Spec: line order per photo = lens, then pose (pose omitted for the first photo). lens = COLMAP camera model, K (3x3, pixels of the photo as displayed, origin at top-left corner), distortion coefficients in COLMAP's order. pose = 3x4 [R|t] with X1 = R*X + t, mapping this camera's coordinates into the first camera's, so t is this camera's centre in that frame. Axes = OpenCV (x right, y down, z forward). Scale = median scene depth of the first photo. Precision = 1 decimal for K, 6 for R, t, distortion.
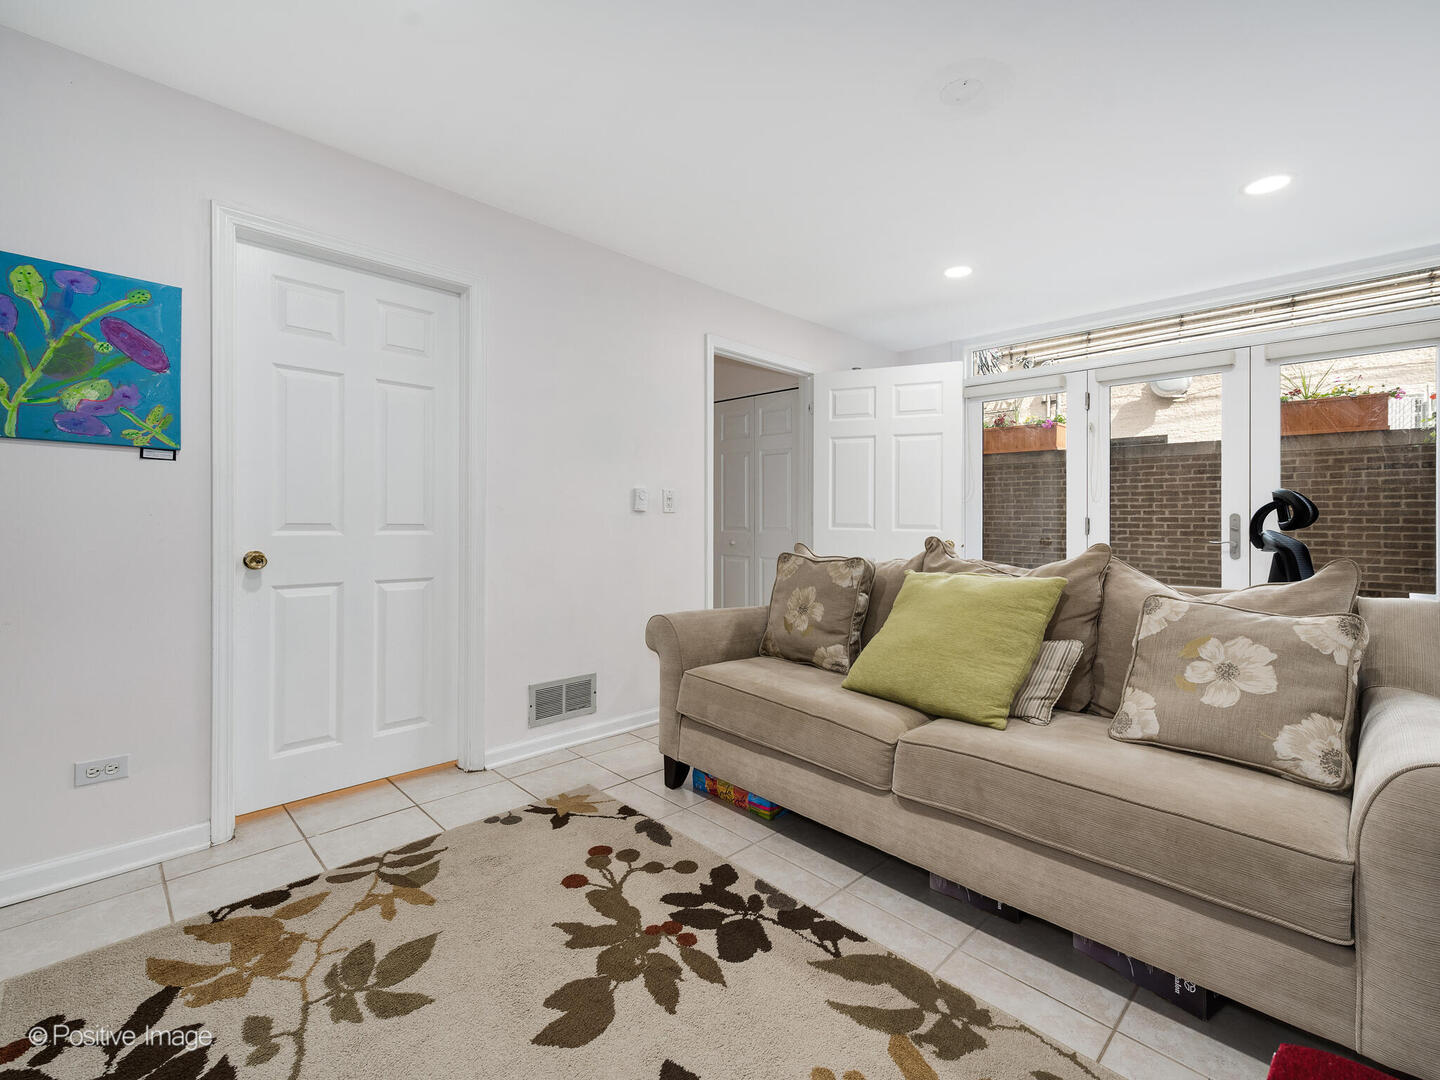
lens RADIAL K [[635.6, 0, 706.8], [0, 635.6, 508.9], [0, 0, 1]] dist [-0.000402, 0.000027]
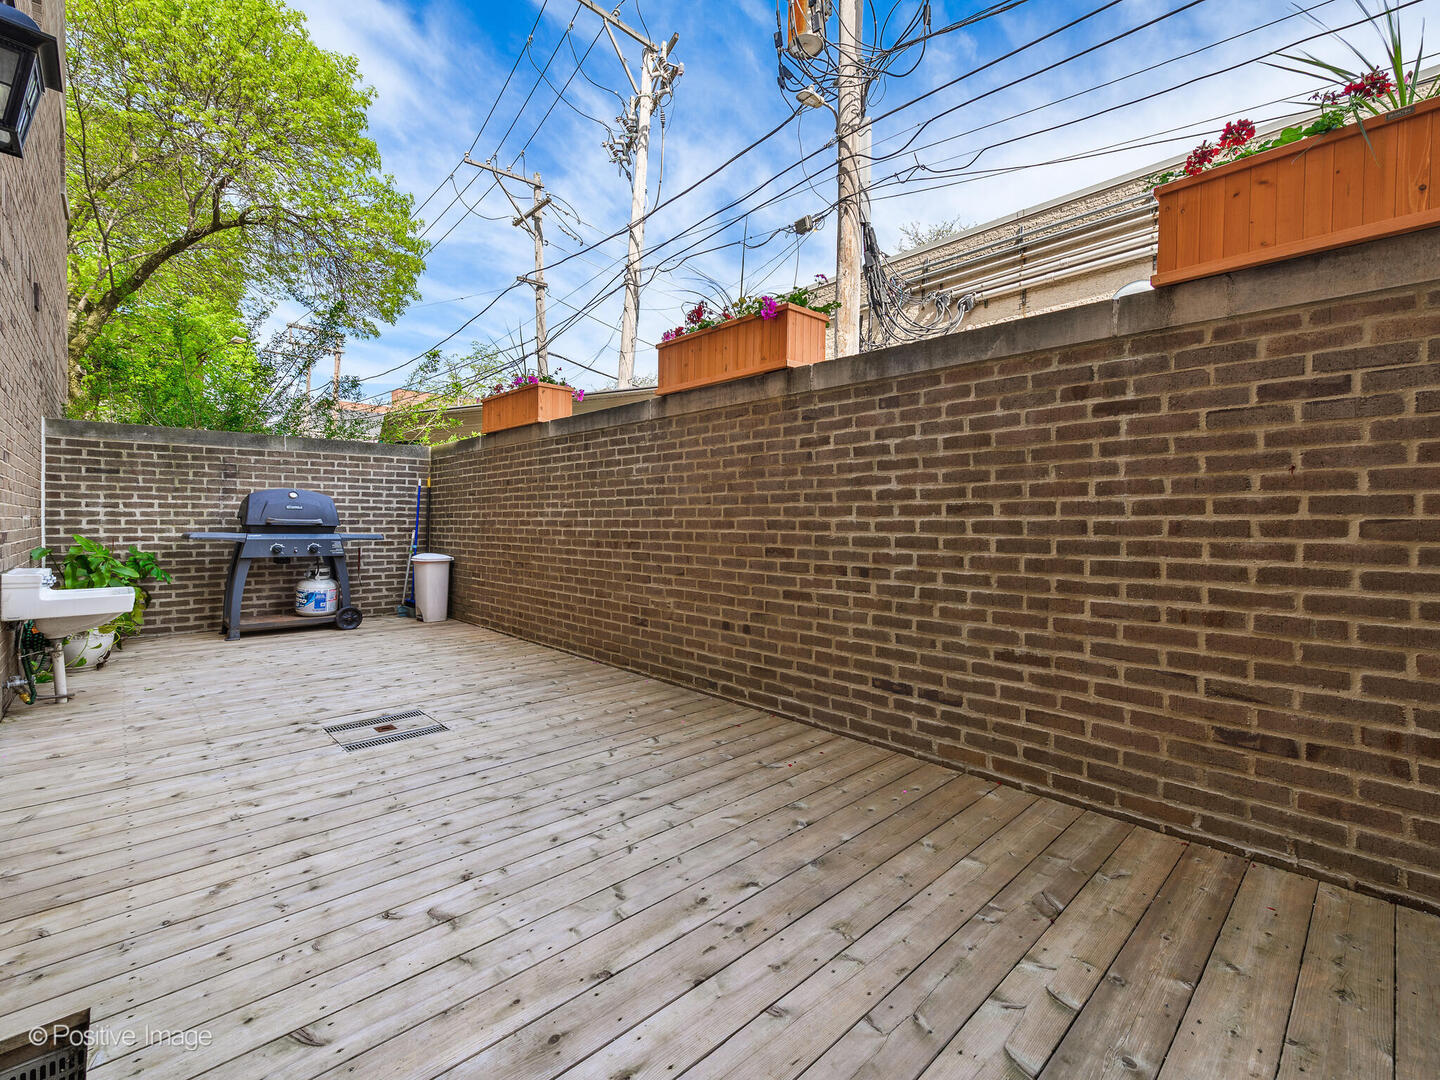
lens RADIAL K [[631.1, 0, 720.6], [0, 631.1, 535.5], [0, 0, 1]] dist [-0.000209, -0.000089]
pose [[0.999950, -0.001005, -0.009966, 0.687841], [0.001345, 0.999417, 0.034114, 0.010169], [0.009926, -0.034125, 0.999368, 0.763000]]
